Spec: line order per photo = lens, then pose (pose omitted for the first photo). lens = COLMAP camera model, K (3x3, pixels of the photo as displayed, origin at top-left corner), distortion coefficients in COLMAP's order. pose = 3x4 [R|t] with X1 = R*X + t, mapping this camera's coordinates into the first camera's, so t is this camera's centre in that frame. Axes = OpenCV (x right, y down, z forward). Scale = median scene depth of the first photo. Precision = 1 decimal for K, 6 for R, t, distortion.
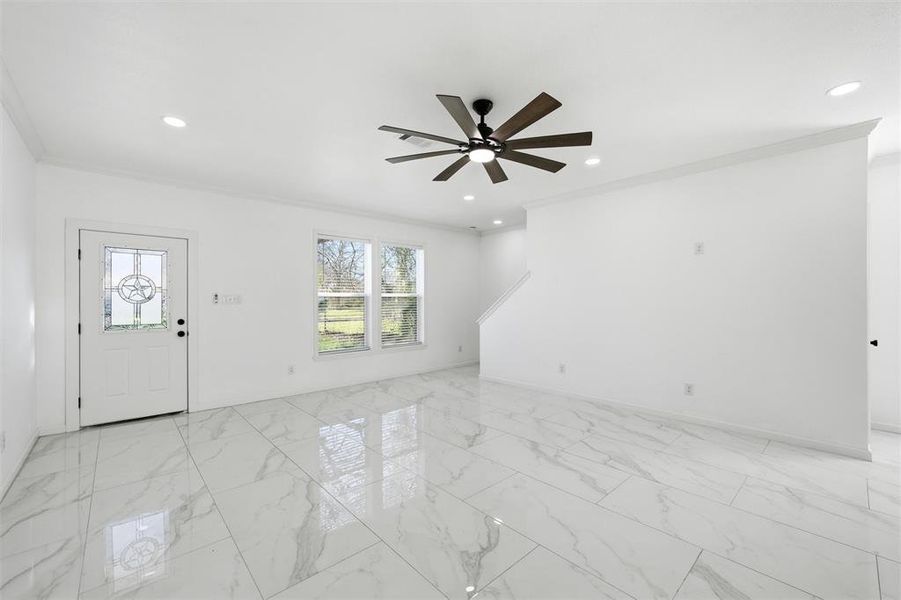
lens RADIAL K [[375.1, 0, 453.5], [0, 375.1, 300.2], [0, 0, 1]] dist [-0.011060, 0.000230]
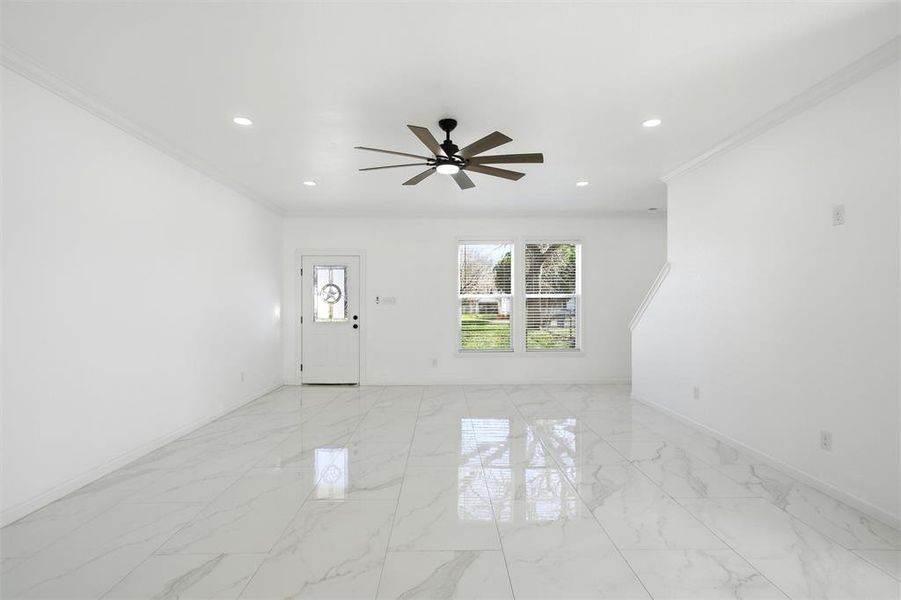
lens RADIAL K [[448.1, 0, 443.8], [0, 448.1, 305.3], [0, 0, 1]] dist [0.004804, -0.000177]
pose [[0.741964, 0.003202, -0.670432, 0.655332], [0.000203, 0.999987, 0.005000, 0.006246], [0.670440, -0.003846, 0.741954, 0.007225]]
